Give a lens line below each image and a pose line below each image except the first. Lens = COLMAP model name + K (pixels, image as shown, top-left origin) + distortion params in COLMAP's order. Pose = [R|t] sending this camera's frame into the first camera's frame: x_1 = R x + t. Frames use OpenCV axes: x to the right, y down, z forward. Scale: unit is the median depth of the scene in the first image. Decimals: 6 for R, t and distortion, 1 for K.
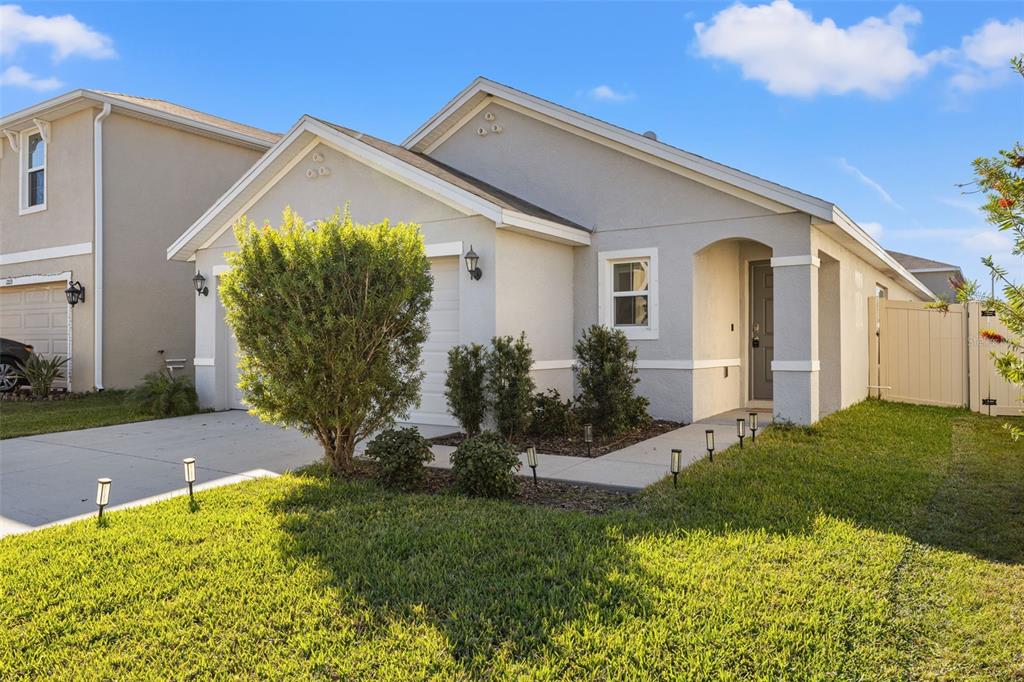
lens RADIAL K [[740.2, 0, 512.0], [0, 740.2, 341.0], [0, 0, 1]] dist [0.003457, 0.001243]
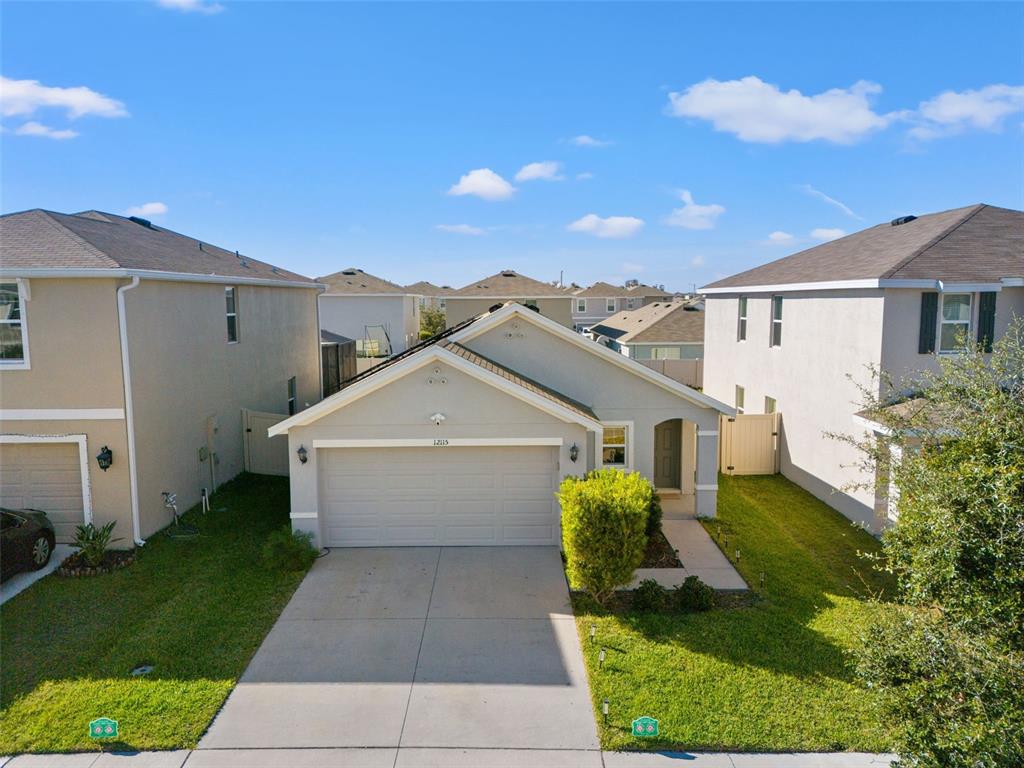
lens RADIAL K [[755.5, 0, 512.0], [0, 755.5, 384.0], [0, 0, 1]] dist [0.092681, -0.105896]
pose [[0.834659, -0.065973, 0.546801, -0.944963], [0.002700, 0.993278, 0.115721, -0.395608], [-0.550760, -0.095111, 0.829227, -0.273893]]
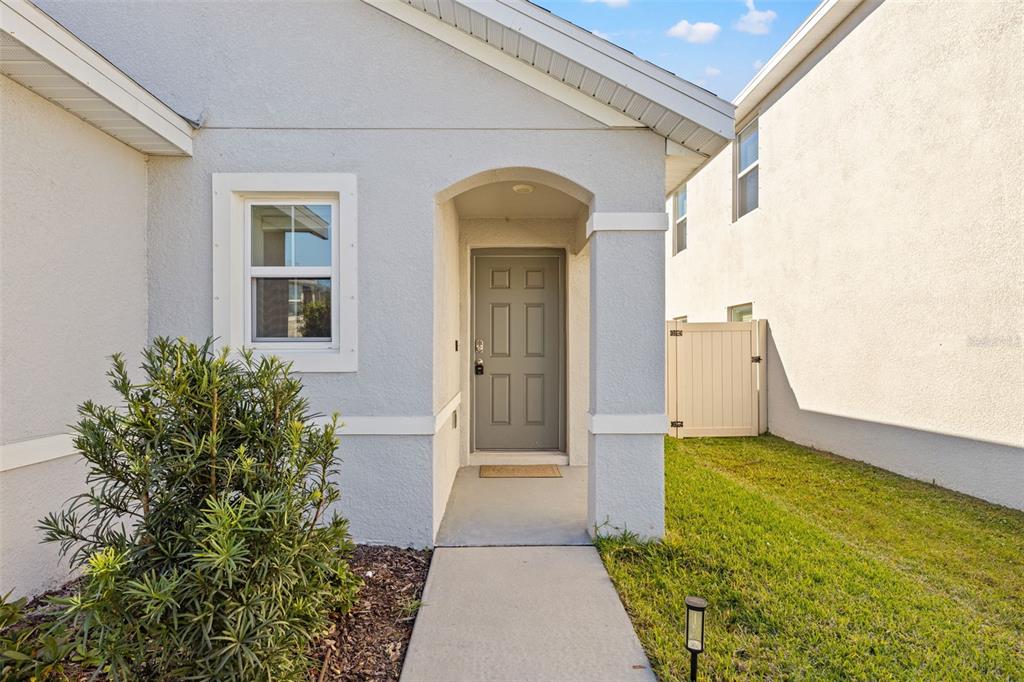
lens RADIAL K [[525.5, 0, 512.0], [0, 525.5, 341.0], [0, 0, 1]] dist [0.001149, 0.000056]
pose [[0.823311, 0.012641, 0.567450, 0.087011], [-0.002280, 0.999818, -0.018965, -0.014887], [-0.567586, 0.014320, 0.823190, 0.644660]]
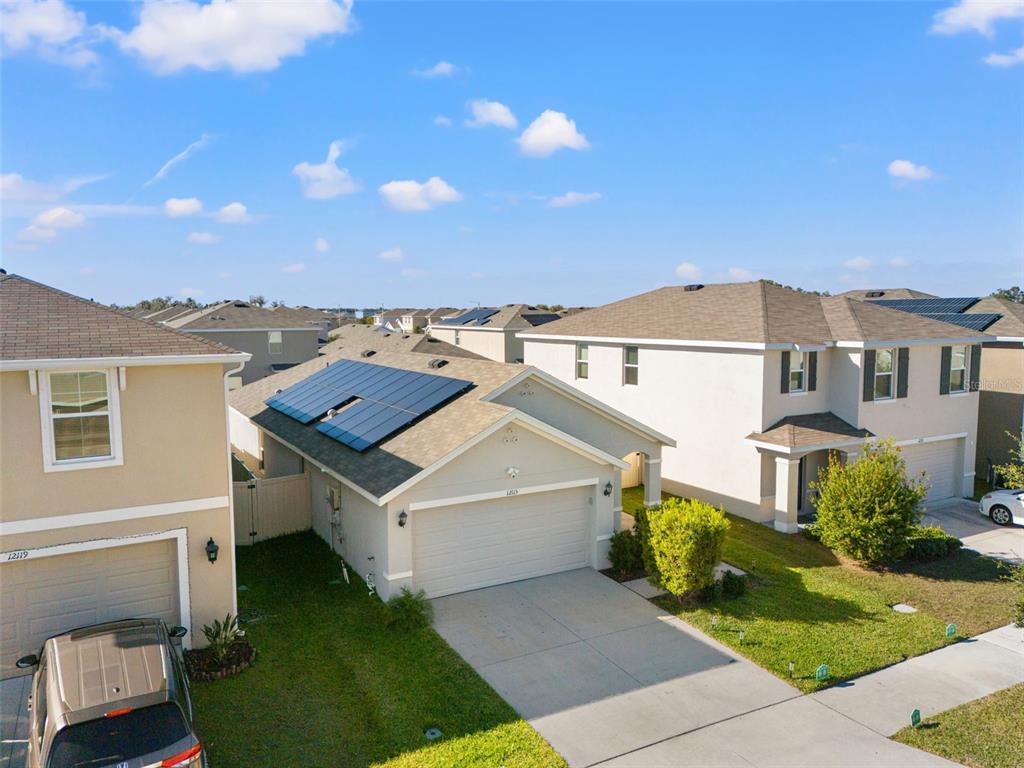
lens RADIAL K [[755.5, 0, 512.0], [0, 755.5, 384.0], [0, 0, 1]] dist [0.092681, -0.105896]
pose [[0.464629, -0.088136, 0.881109, -1.749389], [0.001767, 0.995125, 0.098609, -0.524924], [-0.885504, -0.044259, 0.462519, 0.239952]]
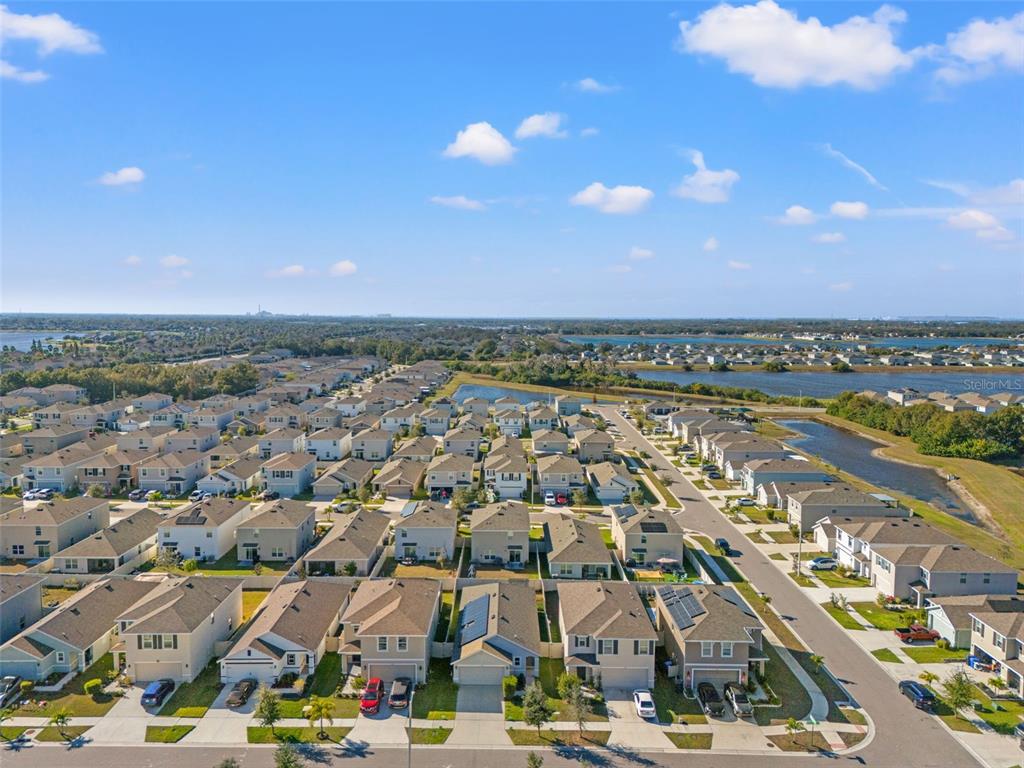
lens RADIAL K [[755.5, 0, 512.0], [0, 755.5, 384.0], [0, 0, 1]] dist [0.092681, -0.105896]
pose [[0.835770, -0.043218, 0.547377, -4.221908], [-0.012124, 0.995202, 0.097087, -3.801330], [-0.548946, -0.087779, 0.831236, -5.497225]]
